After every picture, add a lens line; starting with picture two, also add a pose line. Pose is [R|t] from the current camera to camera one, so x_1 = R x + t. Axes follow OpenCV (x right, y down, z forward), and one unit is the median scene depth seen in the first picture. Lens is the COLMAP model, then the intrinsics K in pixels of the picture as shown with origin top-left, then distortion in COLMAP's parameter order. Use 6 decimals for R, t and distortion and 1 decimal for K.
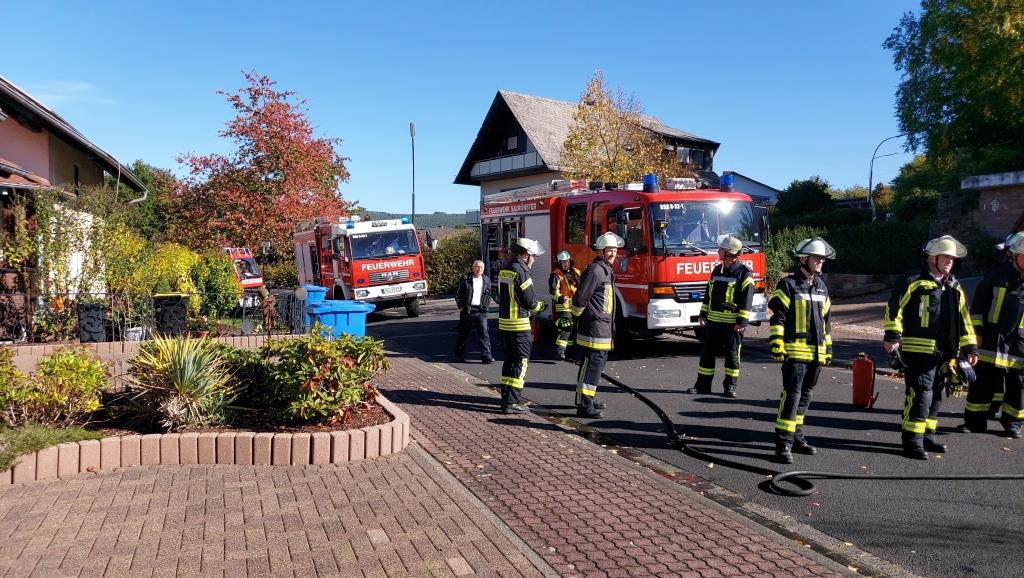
lens RADIAL K [[751.0, 0, 512.0], [0, 751.0, 289.0], [0, 0, 1]] dist [0.067763, -0.089141]
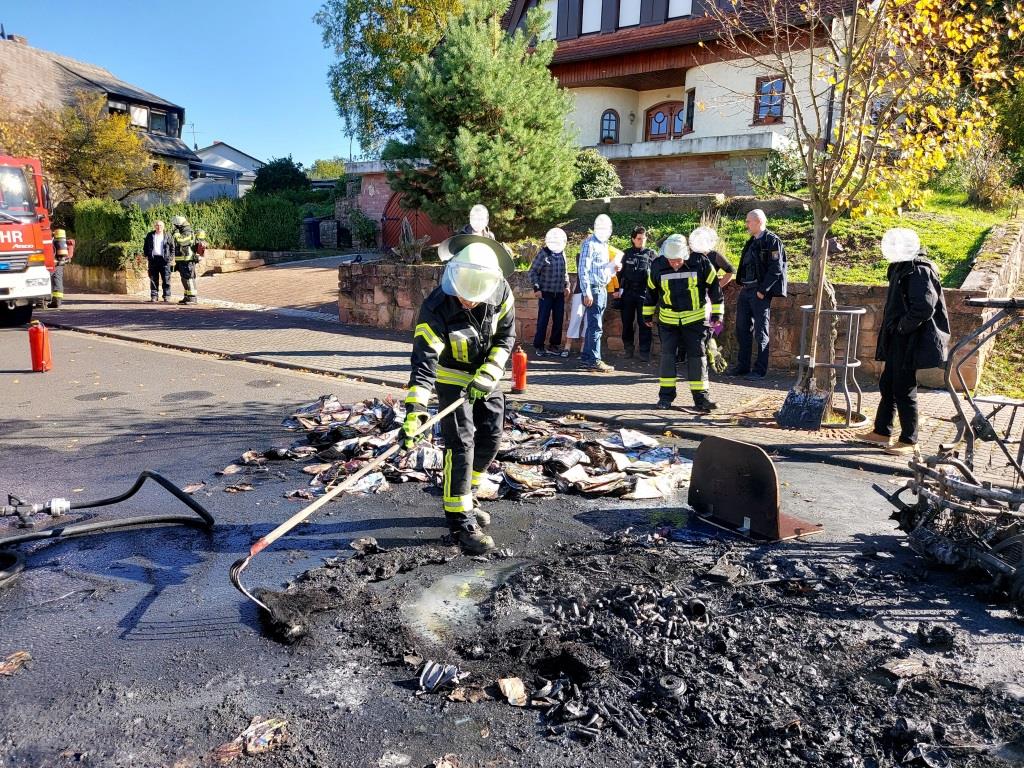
lens RADIAL K [[774.8, 0, 512.2], [0, 774.8, 361.1], [0, 0, 1]] dist [0.050618, -0.005167]
pose [[0.837462, -0.073415, 0.541542, 0.165867], [0.010444, 0.992905, 0.118454, 0.007371], [-0.546396, -0.093545, 0.832286, -0.098931]]
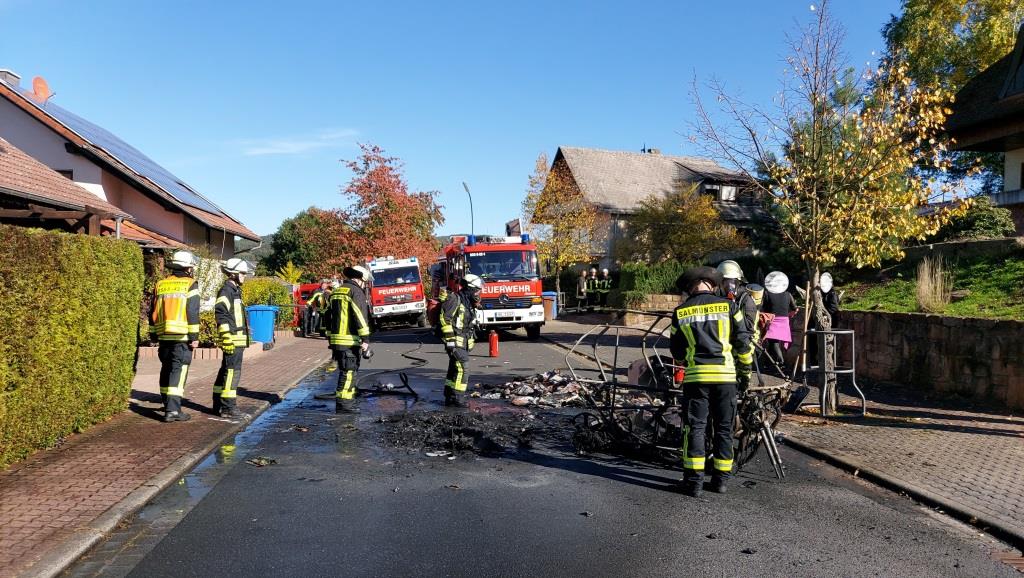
lens RADIAL K [[751.0, 0, 512.0], [0, 751.0, 289.0], [0, 0, 1]] dist [0.067763, -0.089141]
pose [[0.973625, -0.004901, -0.228100, 0.384288], [-0.003925, 0.999261, -0.038225, 0.020054], [0.228119, 0.038112, 0.972887, -0.369644]]
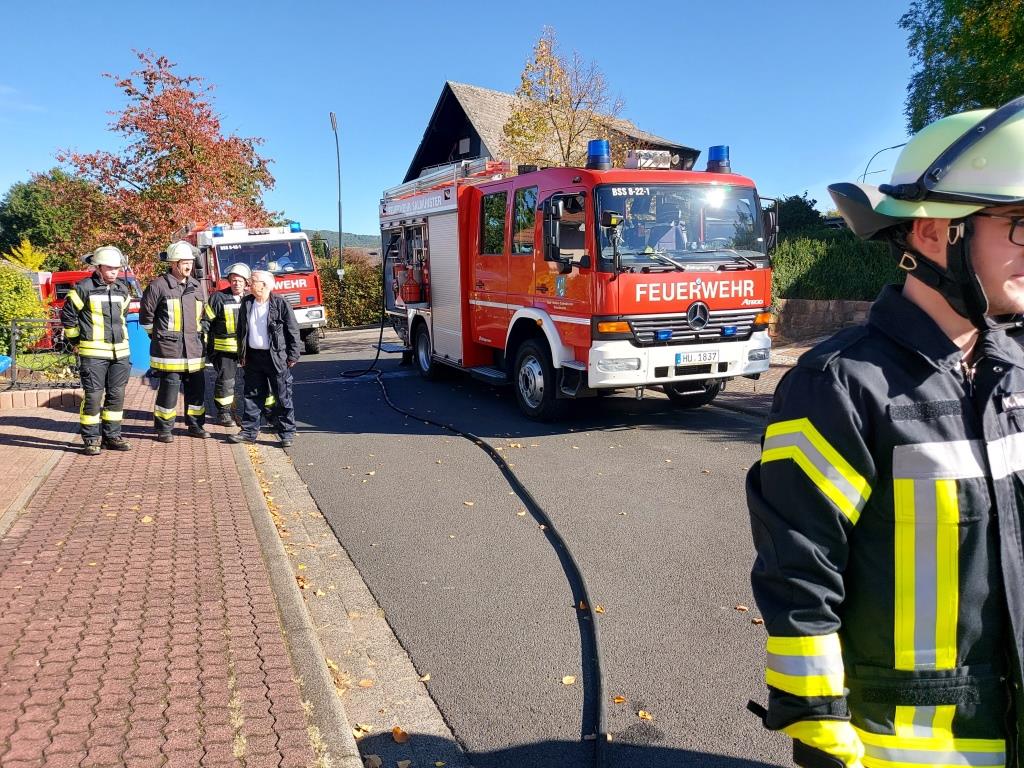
lens RADIAL K [[760.5, 0, 522.4], [0, 760.5, 400.6], [0, 0, 1]] dist [0.050488, -0.043877]
pose [[0.998778, -0.001493, 0.049390, 0.051707], [-0.004058, 0.993689, 0.112096, -0.004637], [-0.049245, -0.112159, 0.992469, 0.203471]]
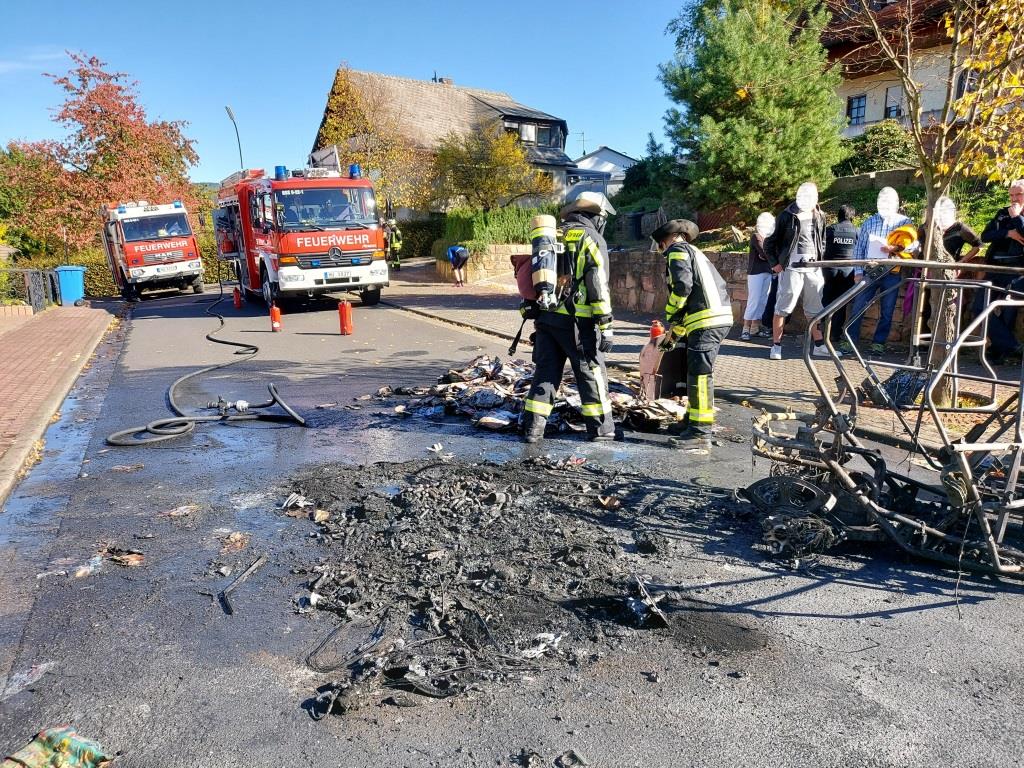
lens RADIAL K [[749.7, 0, 509.5], [0, 749.7, 393.5], [0, 0, 1]] dist [0.055643, -0.049459]
pose [[0.996936, -0.040350, 0.067008, 0.267695], [0.028974, 0.986233, 0.162801, 0.015697], [-0.072654, -0.160360, 0.984381, -0.183911]]
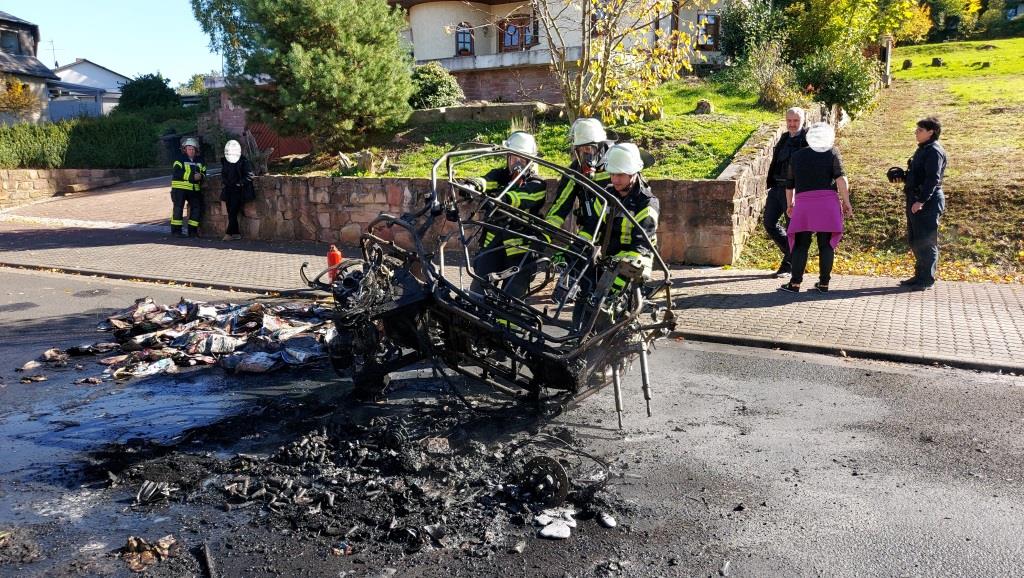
lens RADIAL K [[751.0, 0, 512.0], [0, 751.0, 289.0], [0, 0, 1]] dist [0.067763, -0.089141]
pose [[0.753178, -0.134423, 0.643935, 0.182403], [0.047256, 0.987426, 0.150855, 0.011630], [-0.656117, -0.083191, 0.750060, -0.155414]]
